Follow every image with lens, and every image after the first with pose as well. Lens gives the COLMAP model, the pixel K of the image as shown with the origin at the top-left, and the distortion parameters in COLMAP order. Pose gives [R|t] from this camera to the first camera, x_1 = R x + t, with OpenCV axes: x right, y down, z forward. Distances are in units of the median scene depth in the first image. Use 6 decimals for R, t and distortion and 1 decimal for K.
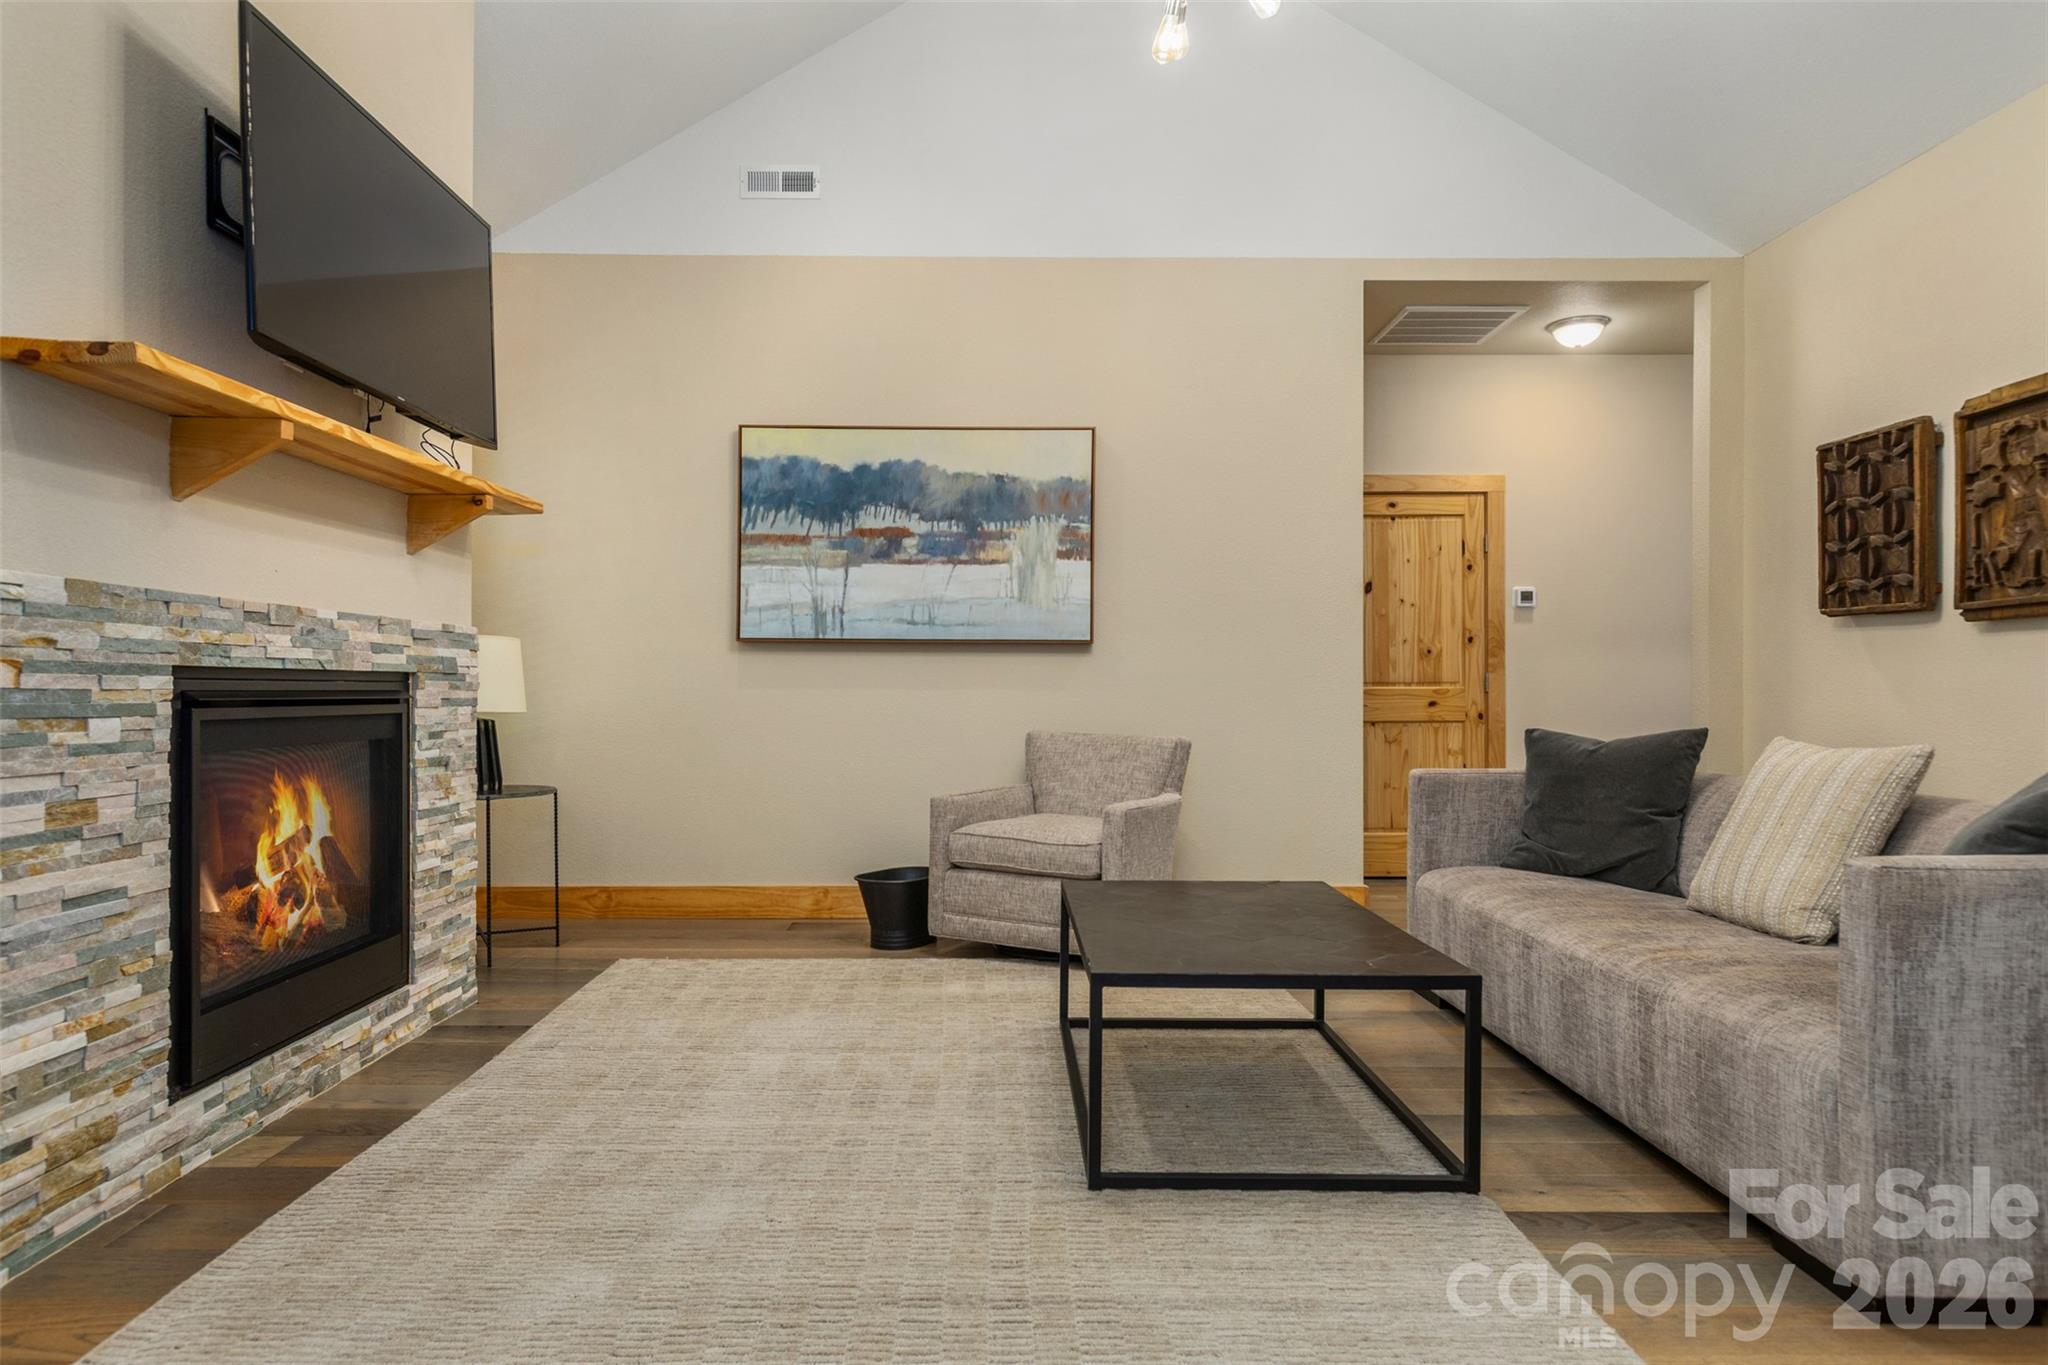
lens RADIAL K [[1180.1, 0, 1017.8], [0, 1180.1, 690.8], [0, 0, 1]] dist [0.002330, 0.000315]
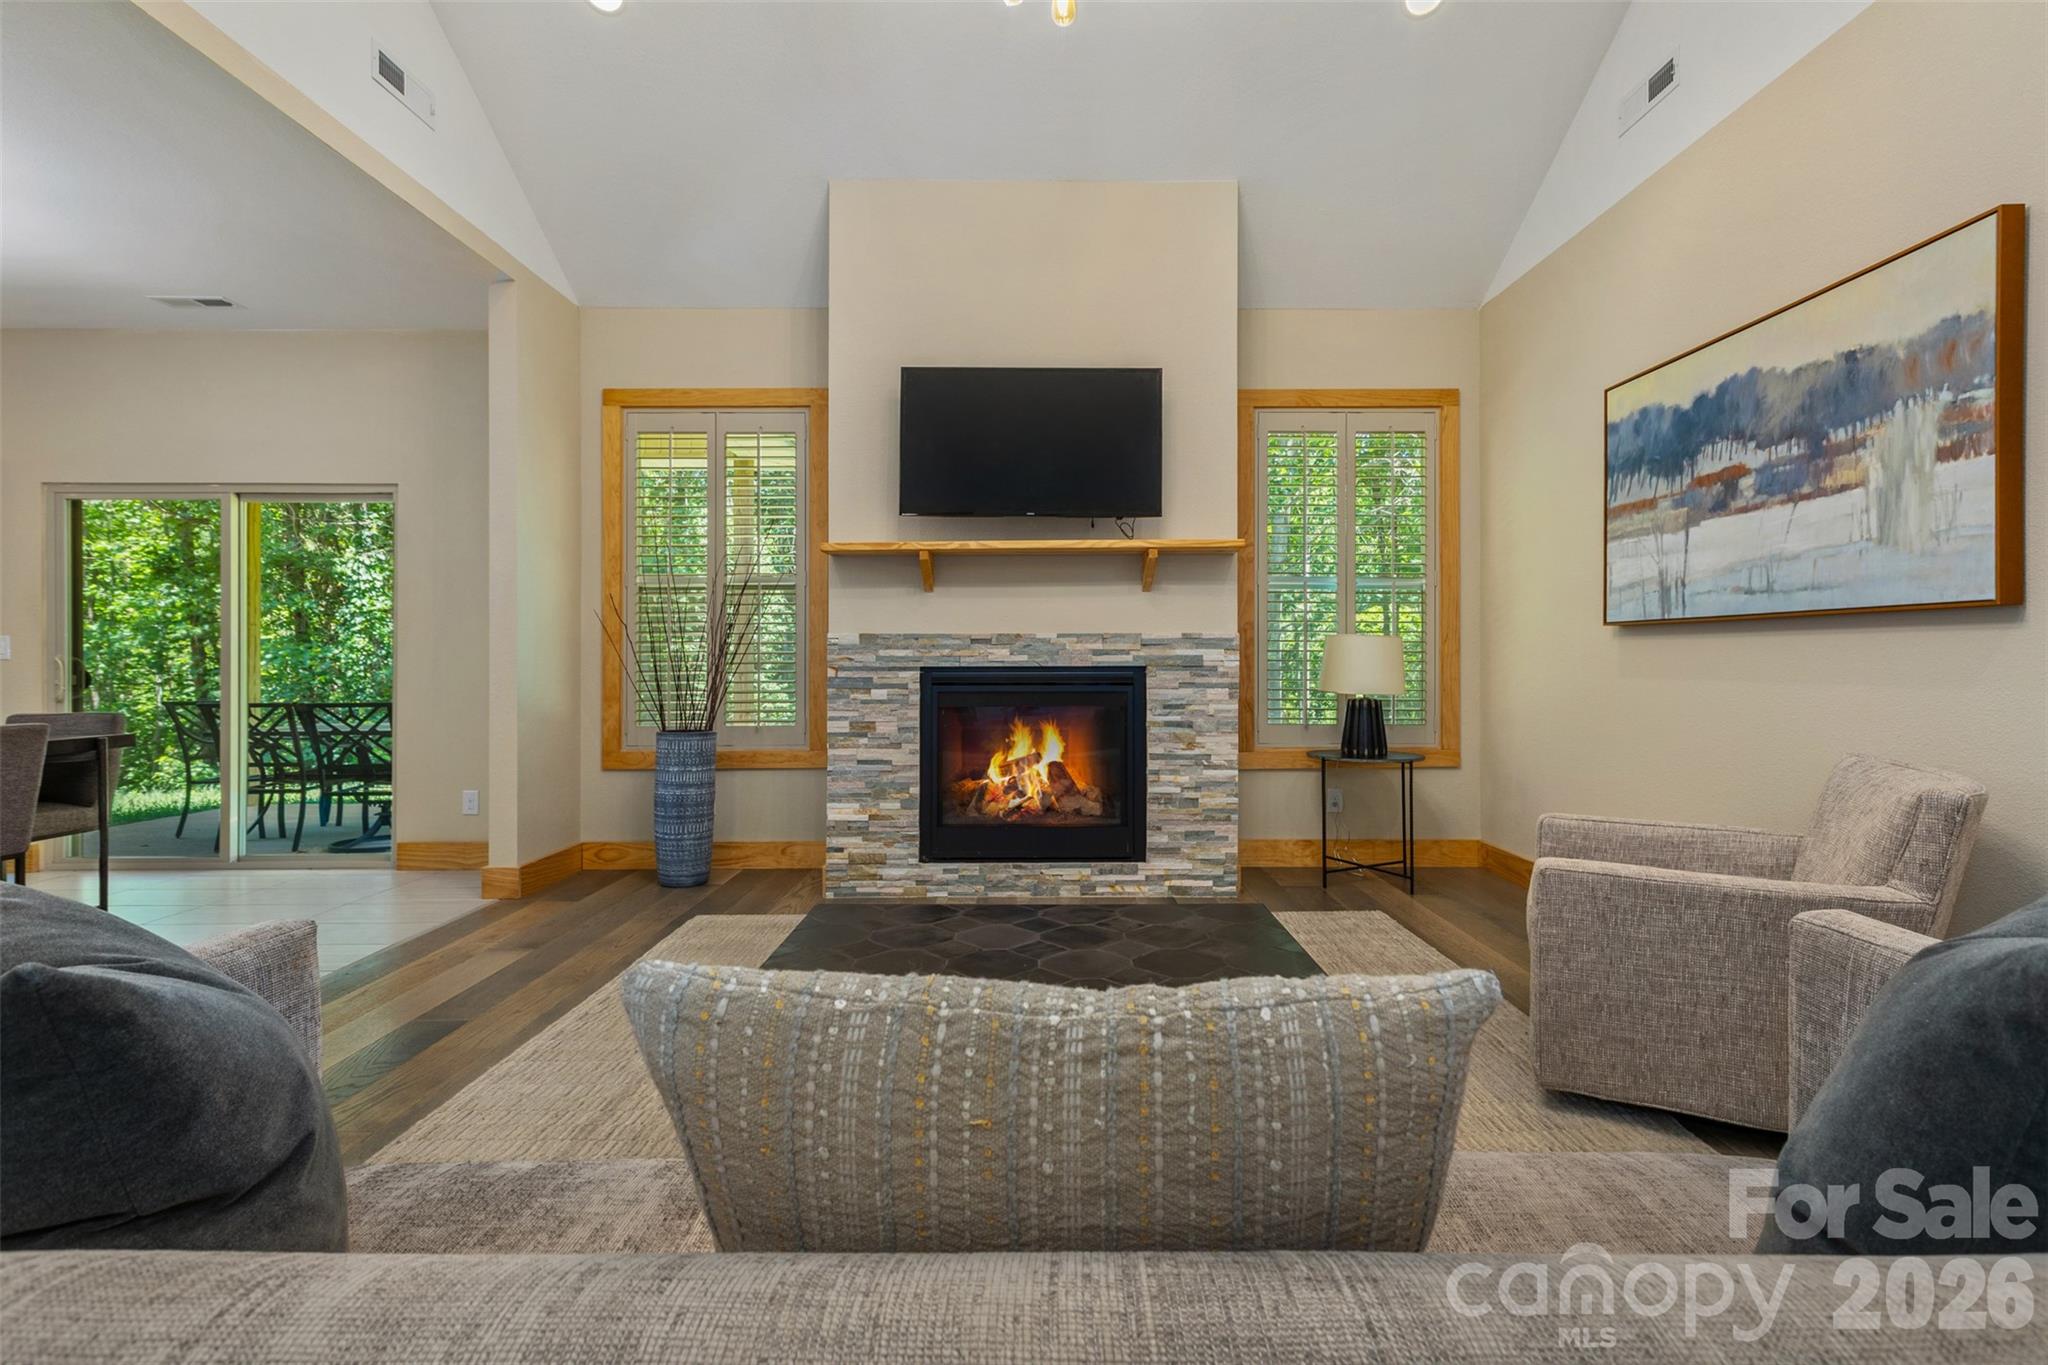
lens RADIAL K [[936.3, 0, 1020.0], [0, 936.3, 666.0], [0, 0, 1]] dist [-0.002604, -0.000409]
pose [[0.003072, 0.003467, -0.999989, 0.491403], [-0.000426, 0.999994, 0.003466, -0.013339], [0.999995, 0.000416, 0.003074, 0.547249]]
